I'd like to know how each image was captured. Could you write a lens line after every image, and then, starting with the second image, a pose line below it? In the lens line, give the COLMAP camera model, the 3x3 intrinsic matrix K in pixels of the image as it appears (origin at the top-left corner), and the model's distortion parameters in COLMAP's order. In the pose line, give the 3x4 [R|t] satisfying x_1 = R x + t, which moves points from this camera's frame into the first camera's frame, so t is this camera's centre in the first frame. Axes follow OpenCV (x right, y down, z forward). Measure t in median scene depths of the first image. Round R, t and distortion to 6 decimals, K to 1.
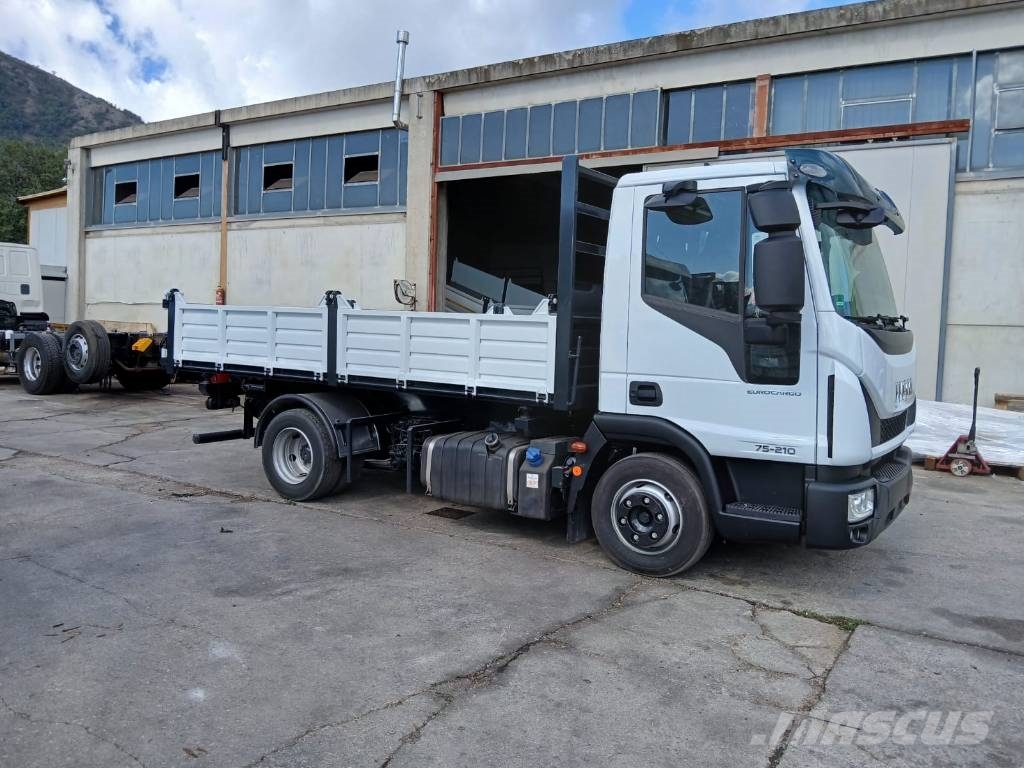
lens RADIAL K [[799.3, 0, 510.9], [0, 799.3, 376.4], [0, 0, 1]] dist [0.019309, -0.071638]
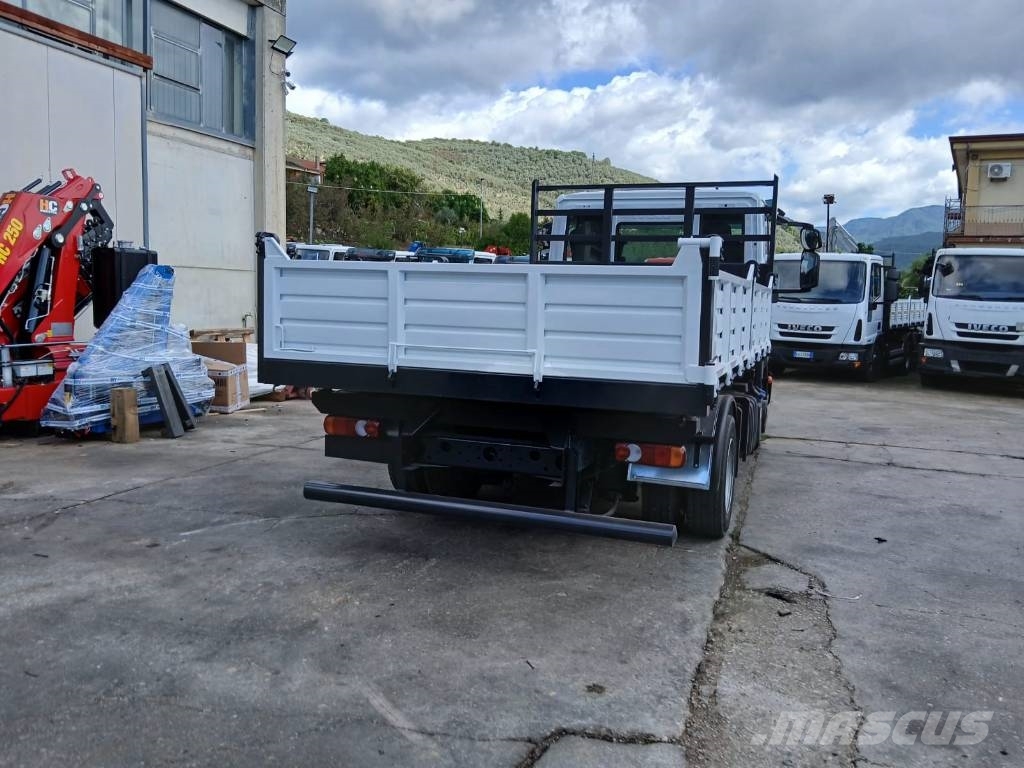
lens RADIAL K [[813.4, 0, 523.3], [0, 813.4, 380.8], [0, 0, 1]] dist [0.012038, -0.056592]
pose [[-0.234510, -0.141328, 0.961786, -1.224817], [0.024192, 0.988221, 0.151111, -0.140841], [-0.971813, 0.058704, -0.228328, 1.746044]]
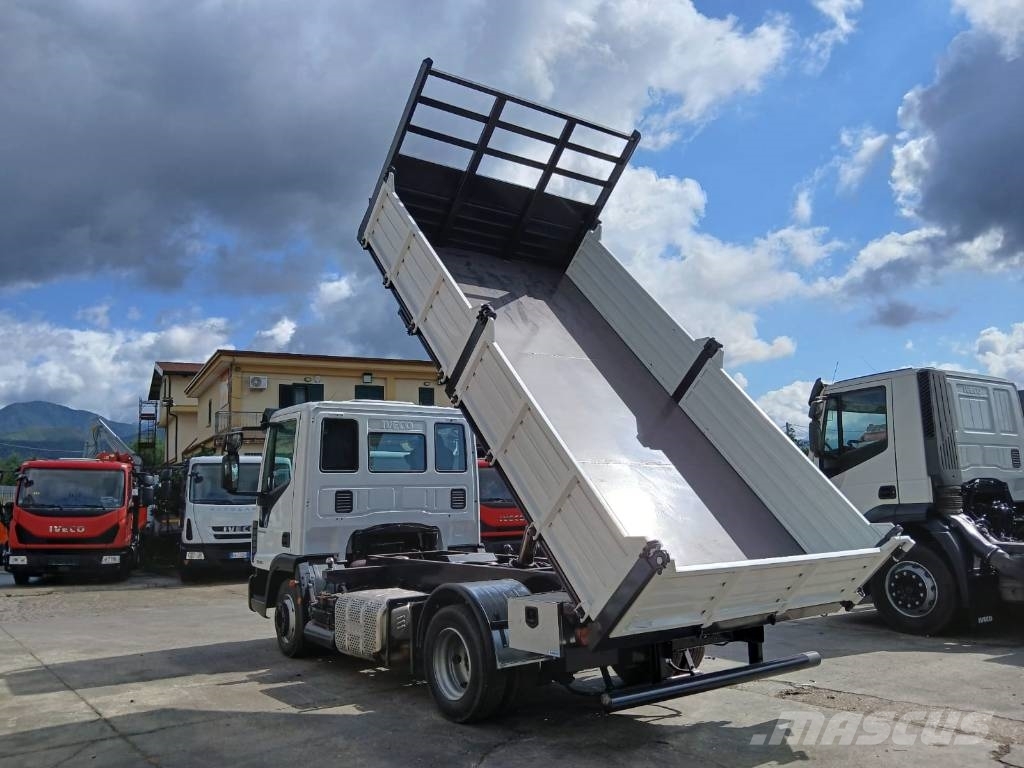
lens RADIAL K [[827.3, 0, 507.3], [0, 827.3, 391.7], [0, 0, 1]] dist [0.011720, -0.059367]
pose [[-0.934674, 0.029336, 0.354294, -0.589084], [0.010293, 0.998405, -0.055514, -0.188700], [-0.355357, -0.048241, -0.933485, 2.655536]]
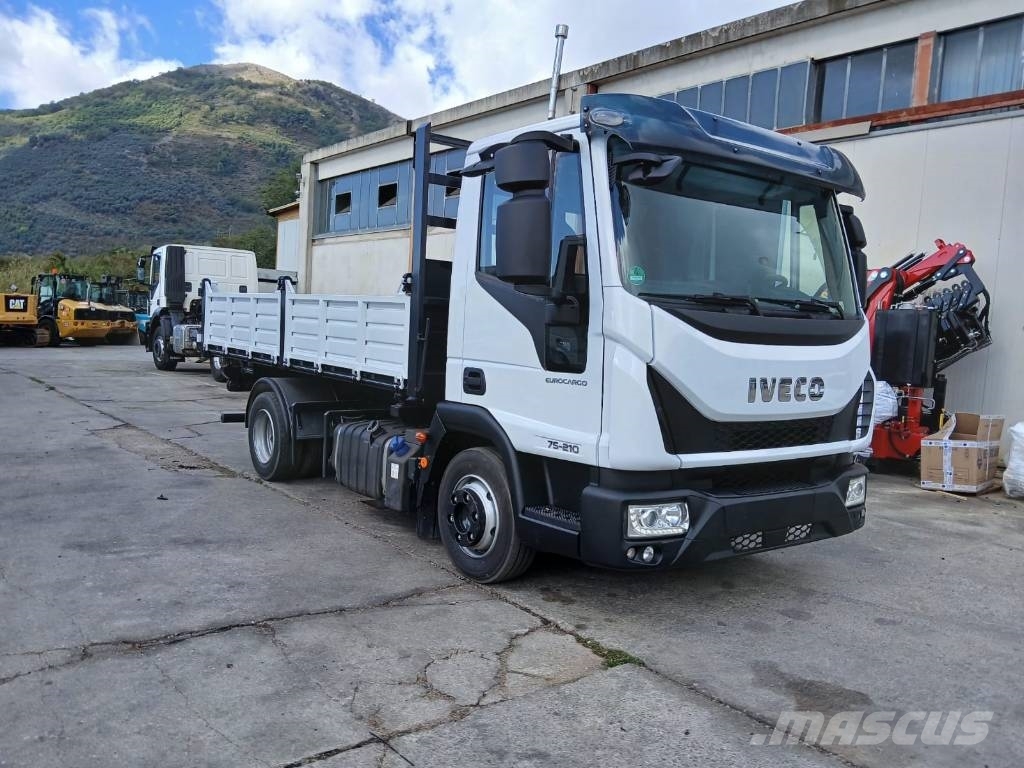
lens RADIAL K [[813.4, 0, 510.0], [0, 813.4, 390.5], [0, 0, 1]] dist [0.012038, -0.056592]
pose [[0.942687, 0.040994, -0.331150, 0.490617], [-0.039643, 0.999155, 0.010834, 0.019797], [0.331314, 0.002915, 0.943516, 0.133051]]
